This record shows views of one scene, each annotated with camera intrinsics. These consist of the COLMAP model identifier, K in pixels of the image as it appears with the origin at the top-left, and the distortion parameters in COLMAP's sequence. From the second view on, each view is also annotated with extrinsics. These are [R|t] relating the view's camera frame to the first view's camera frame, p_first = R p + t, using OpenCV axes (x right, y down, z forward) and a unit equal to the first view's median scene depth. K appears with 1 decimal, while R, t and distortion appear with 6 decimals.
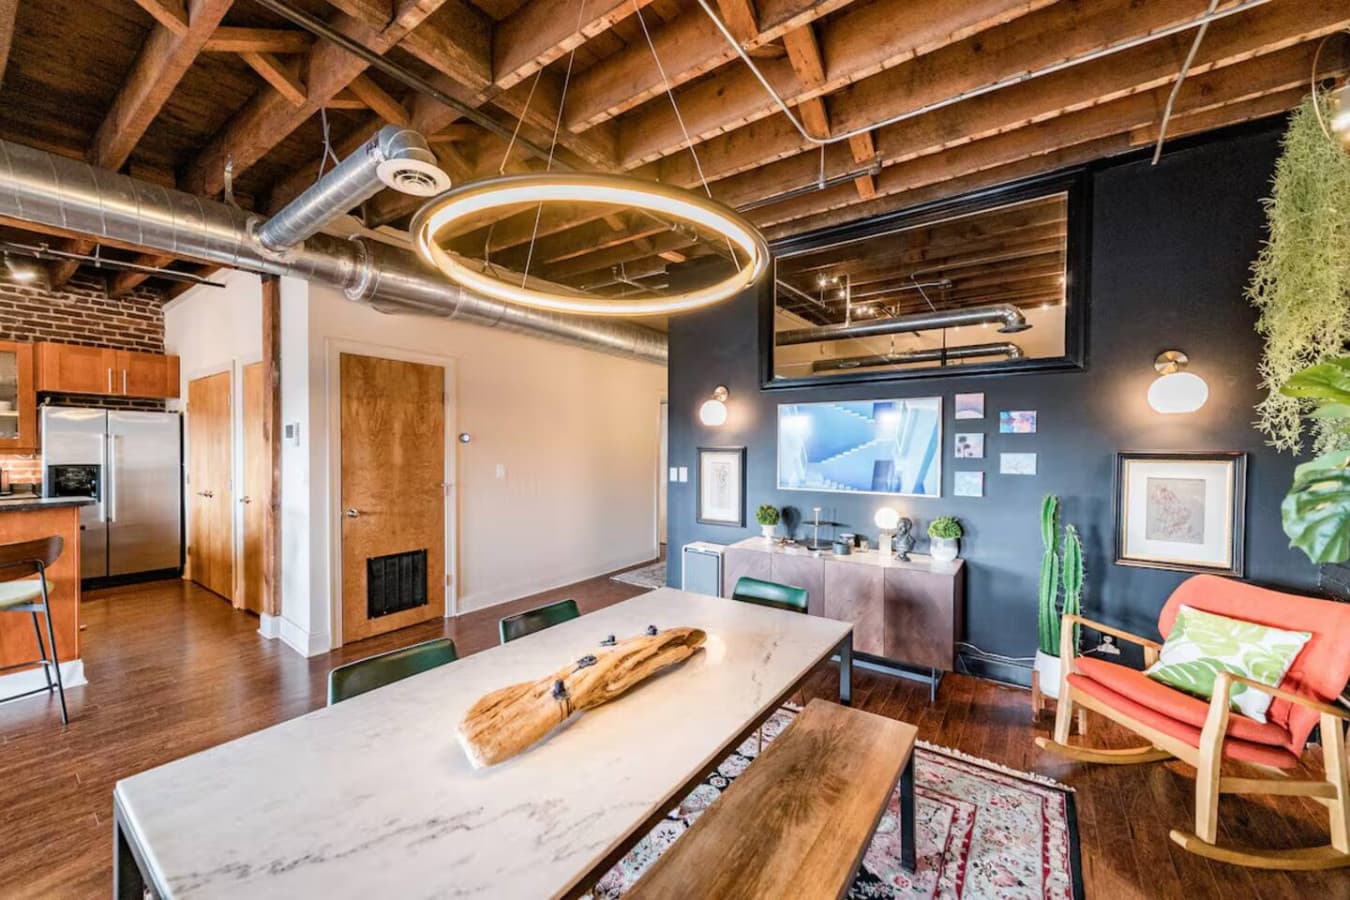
lens RADIAL K [[512.2, 0, 678.8], [0, 512.2, 455.1], [0, 0, 1]] dist [-0.001212, 0.001681]
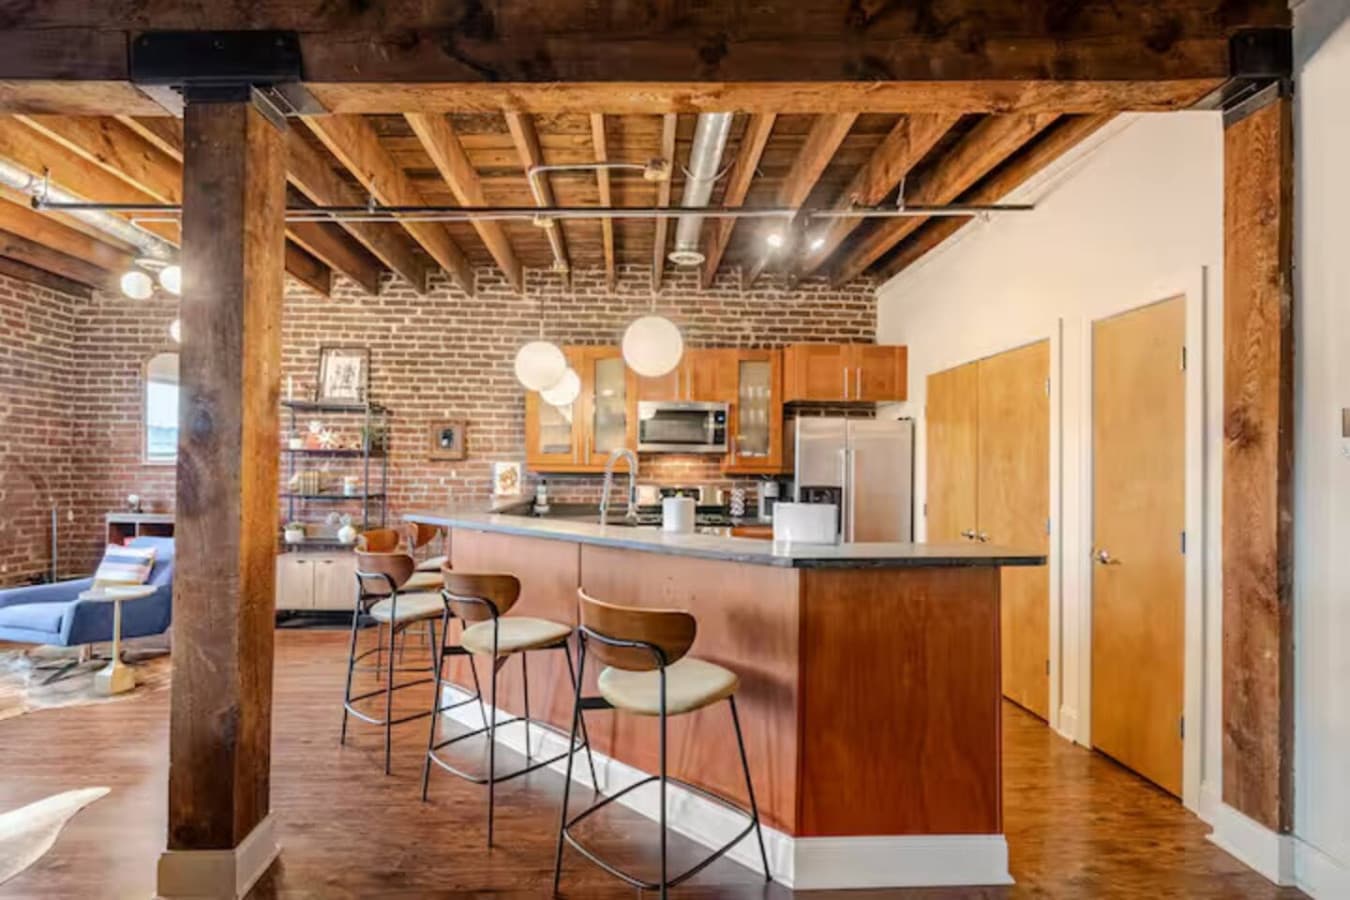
lens RADIAL K [[637.8, 0, 657.2], [0, 637.8, 460.7], [0, 0, 1]] dist [-0.000512, 0.000089]
pose [[0.612522, -0.008673, -0.790406, -0.508970], [-0.020060, 0.999447, -0.026512, 0.008472], [0.790199, 0.032095, 0.612010, 0.158575]]
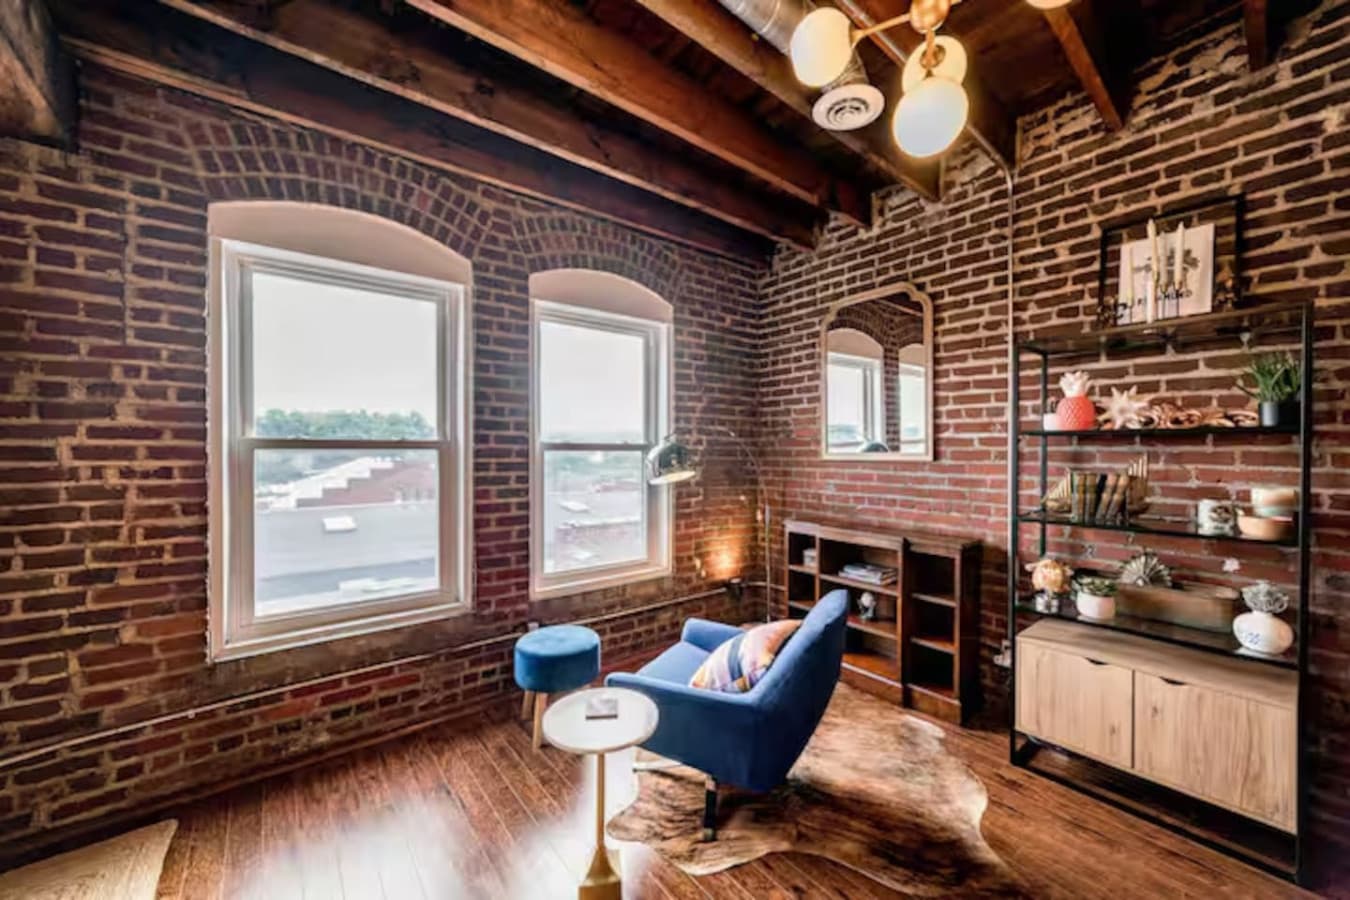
lens RADIAL K [[512.2, 0, 678.8], [0, 512.2, 455.1], [0, 0, 1]] dist [-0.001212, 0.001681]
pose [[-0.274625, 0.003963, -0.961543, -1.198631], [-0.015544, 0.999843, 0.008560, -0.004346], [0.961426, 0.017297, -0.274520, 0.132345]]
